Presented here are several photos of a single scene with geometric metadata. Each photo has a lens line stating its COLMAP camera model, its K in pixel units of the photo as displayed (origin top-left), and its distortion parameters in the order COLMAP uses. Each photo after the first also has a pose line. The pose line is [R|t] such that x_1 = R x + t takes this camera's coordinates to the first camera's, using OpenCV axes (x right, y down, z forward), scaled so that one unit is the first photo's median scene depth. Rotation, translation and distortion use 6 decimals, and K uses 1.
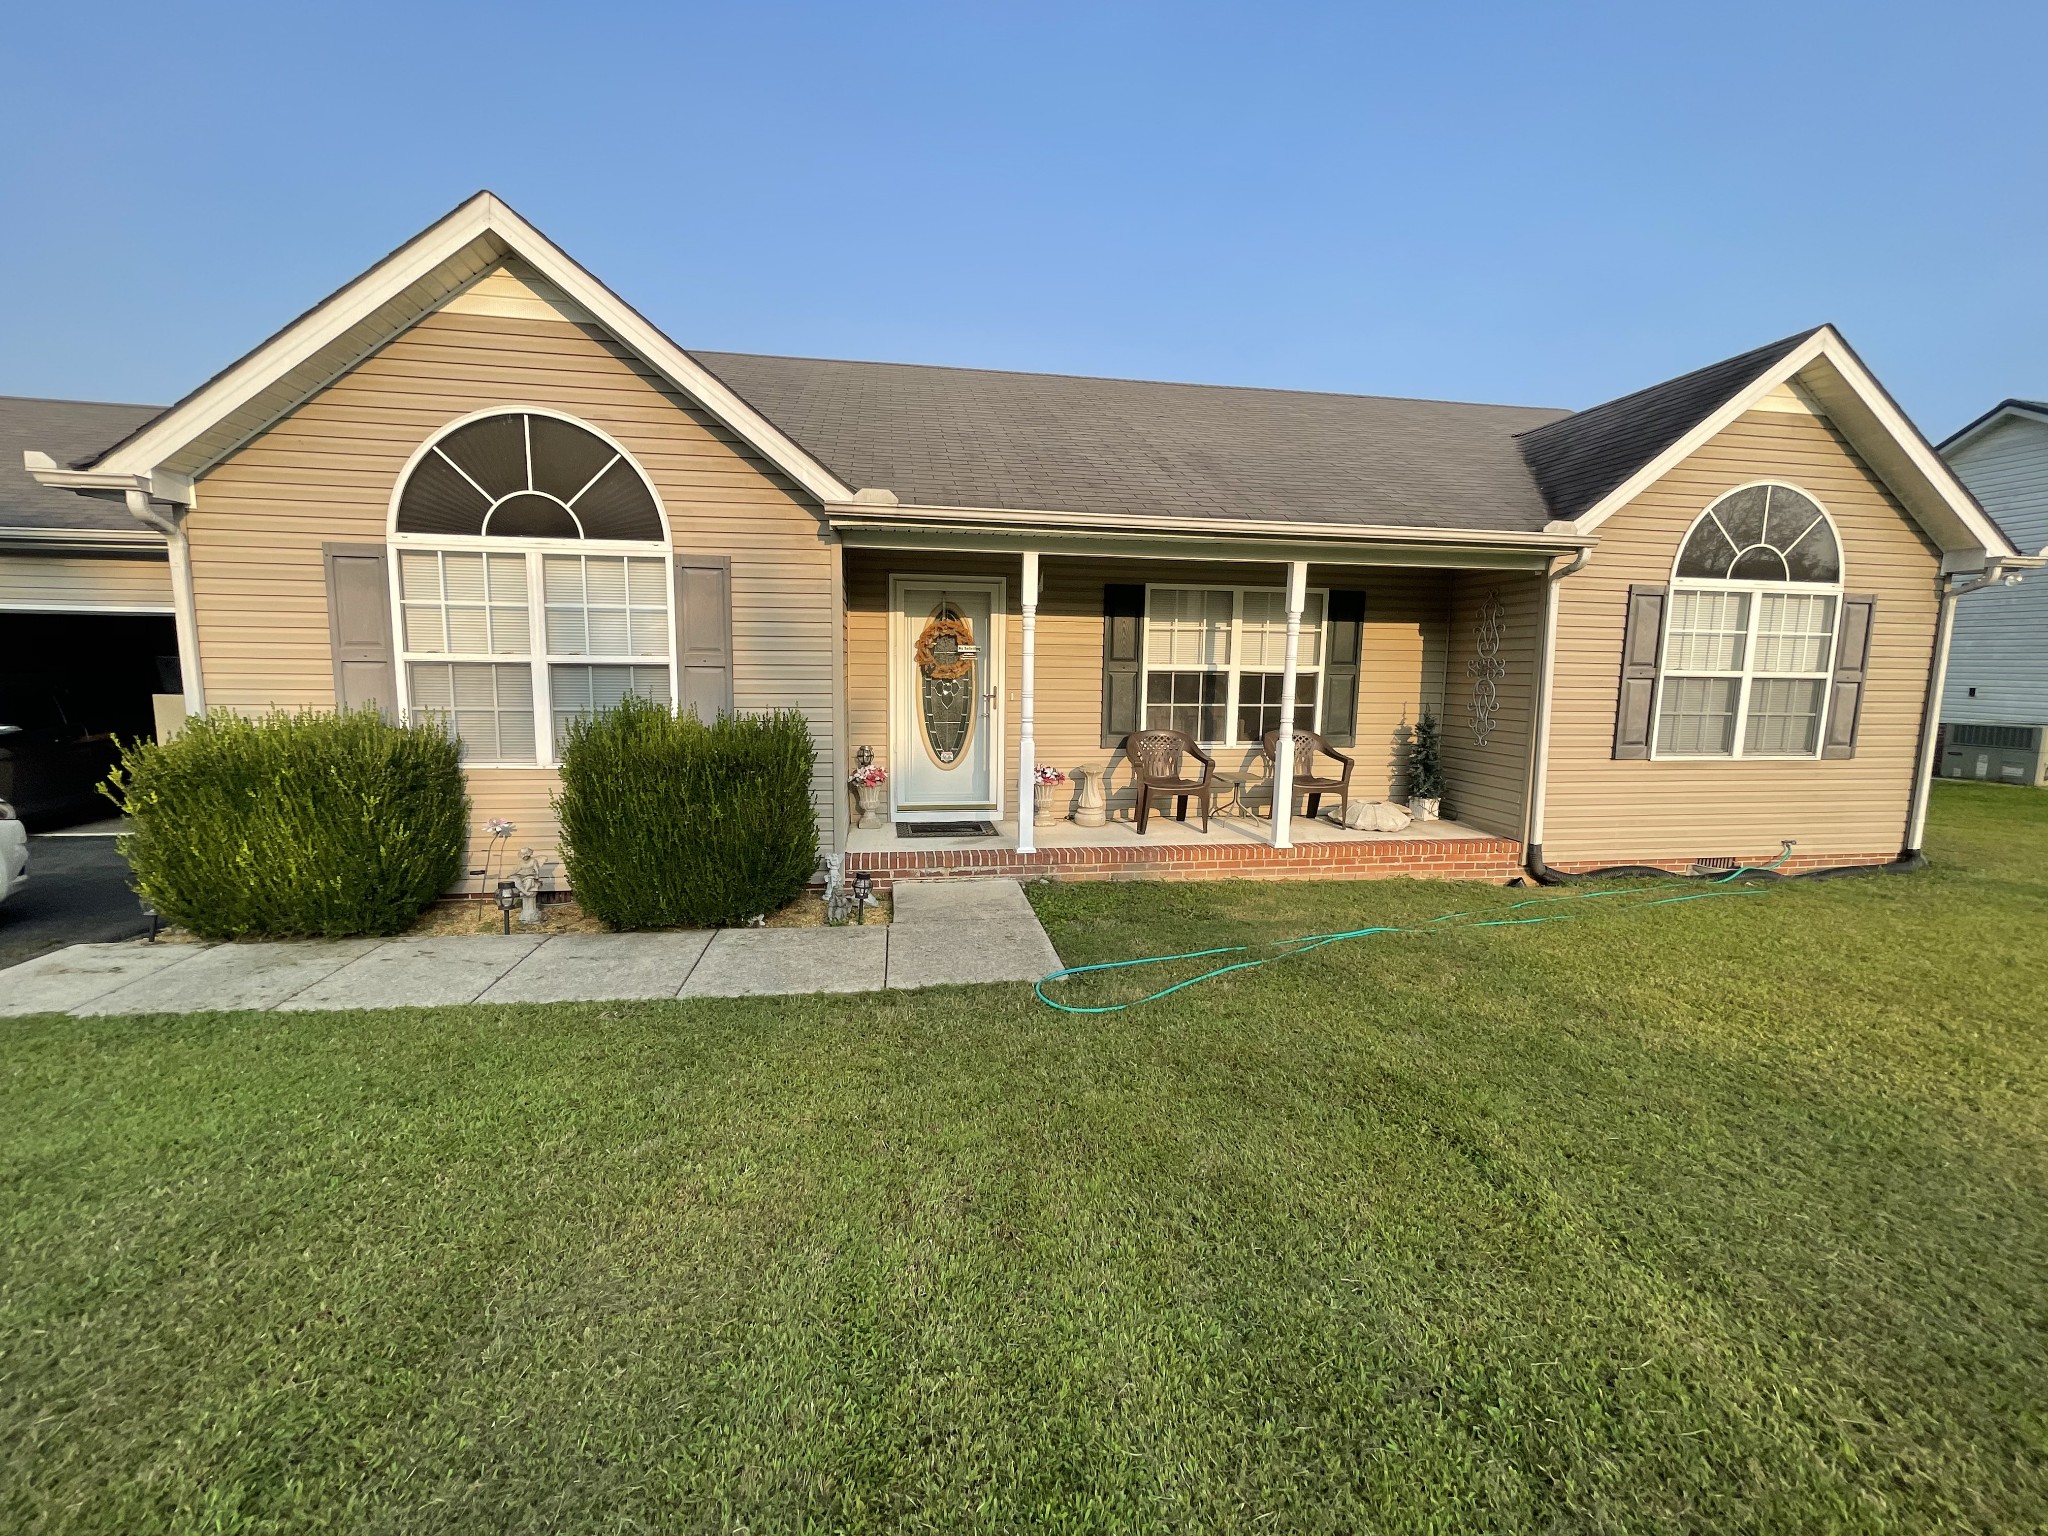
lens RADIAL K [[825.8, 0, 1021.4], [0, 825.8, 767.4], [0, 0, 1]] dist [-0.002100, -0.000170]
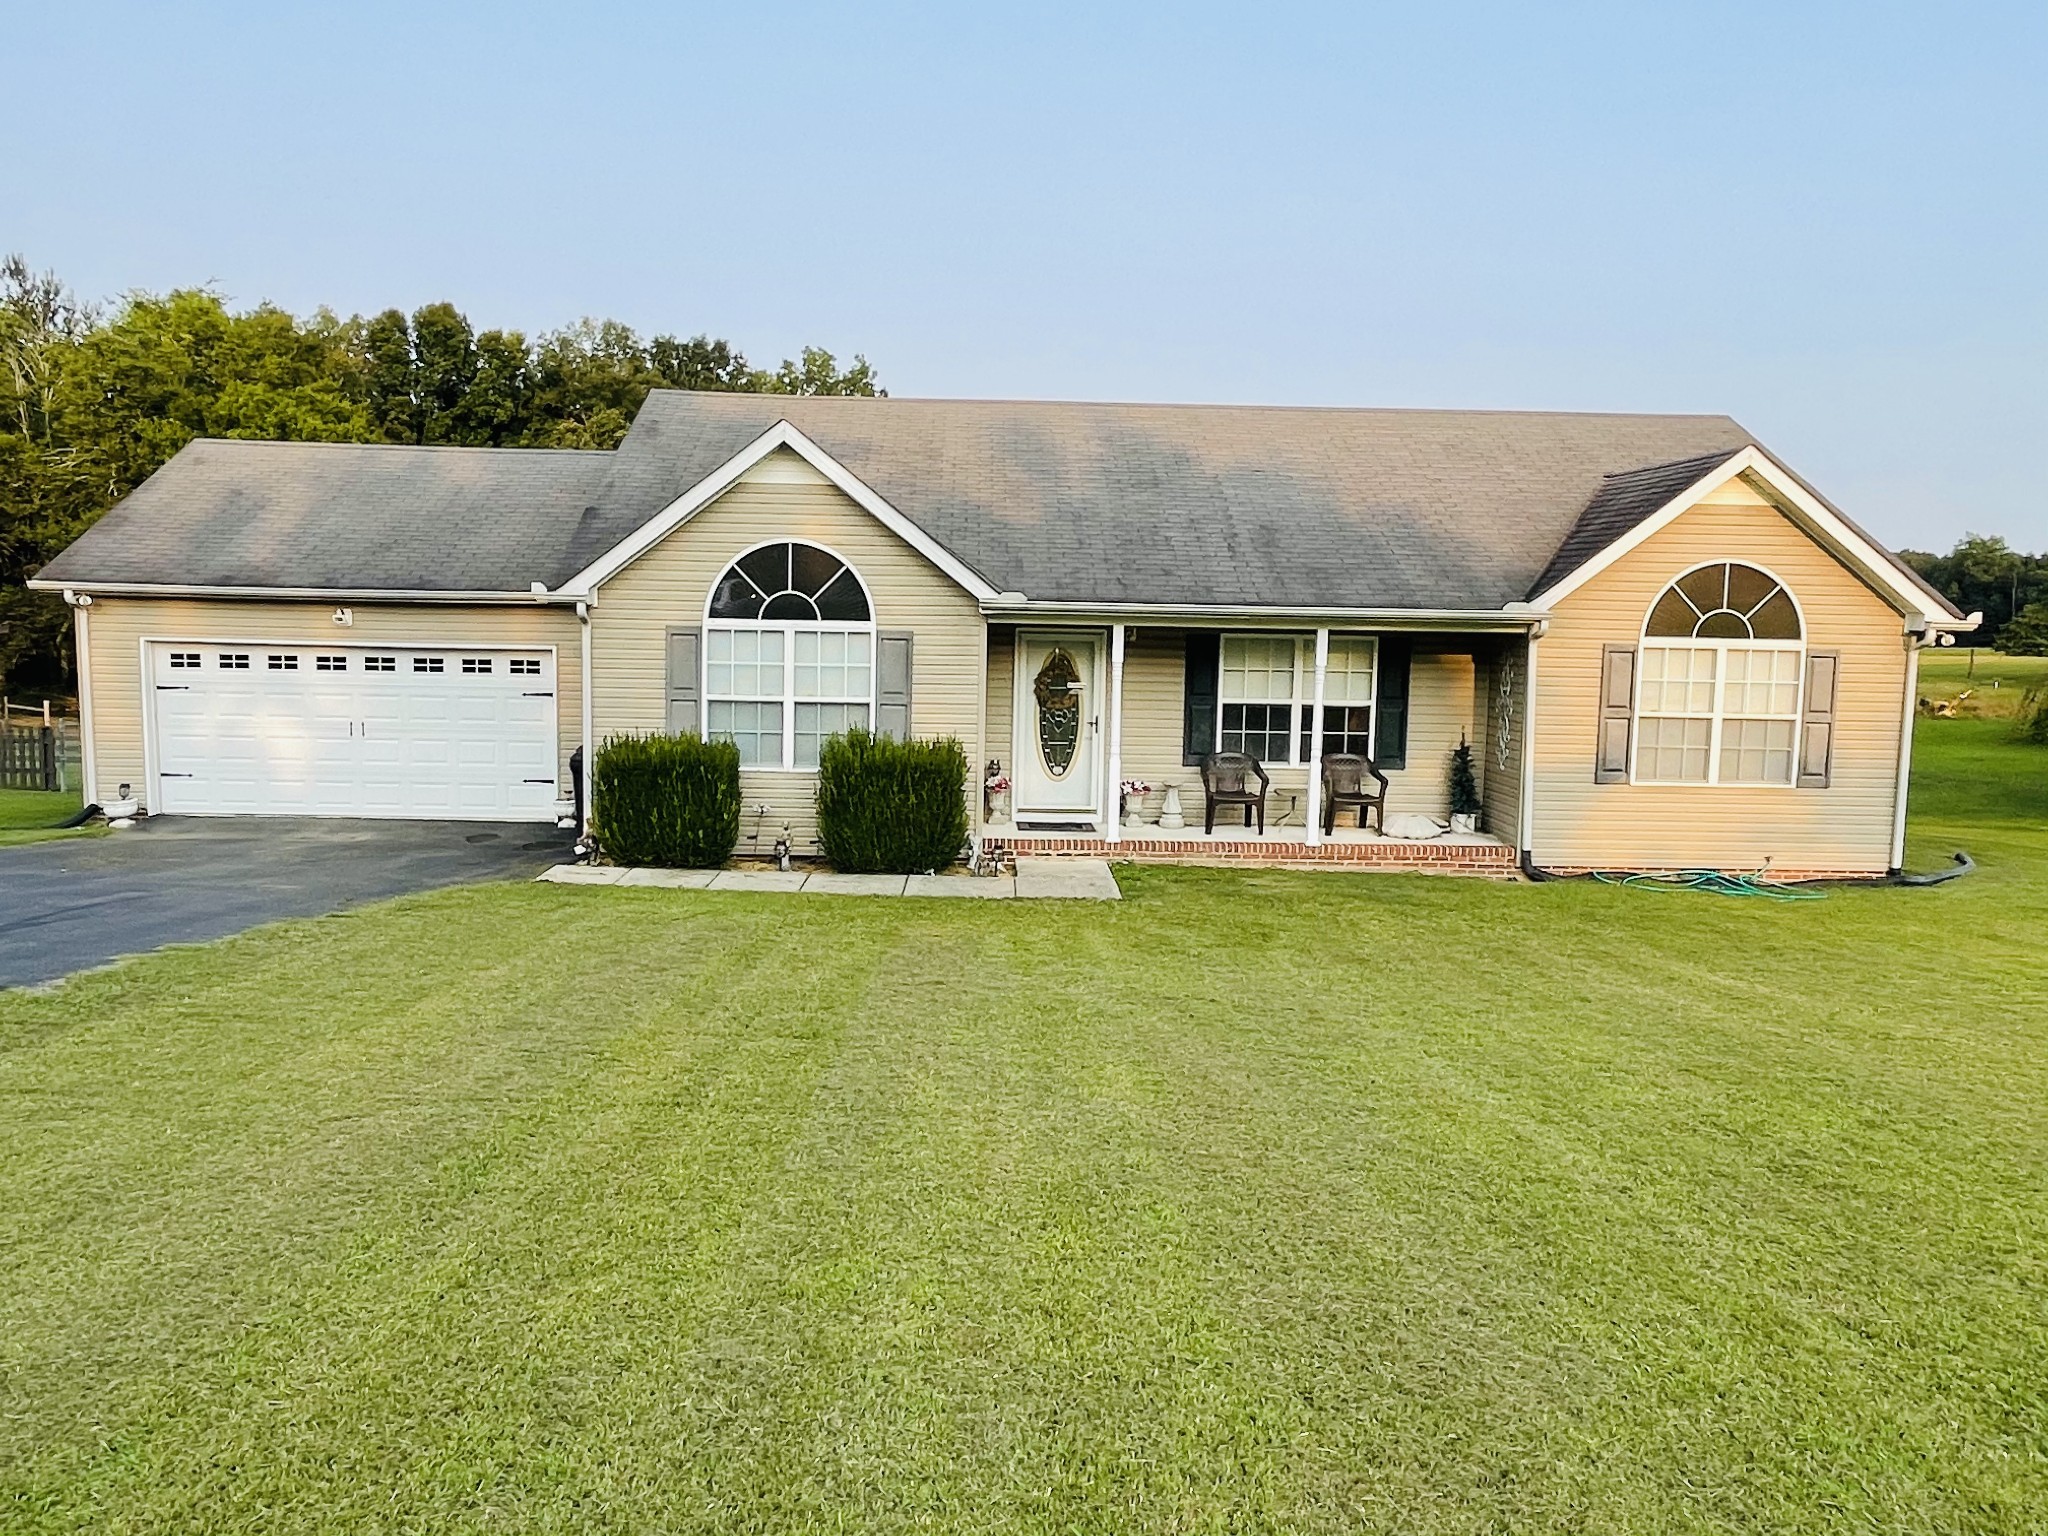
lens RADIAL K [[1530.9, 0, 1016.7], [0, 1530.9, 768.7], [0, 0, 1]] dist [-0.002373, 0.000109]
pose [[0.991680, 0.019597, -0.127229, 0.153798], [-0.022454, 0.999526, -0.021057, 0.037260], [0.126756, 0.023739, 0.991650, -1.401042]]
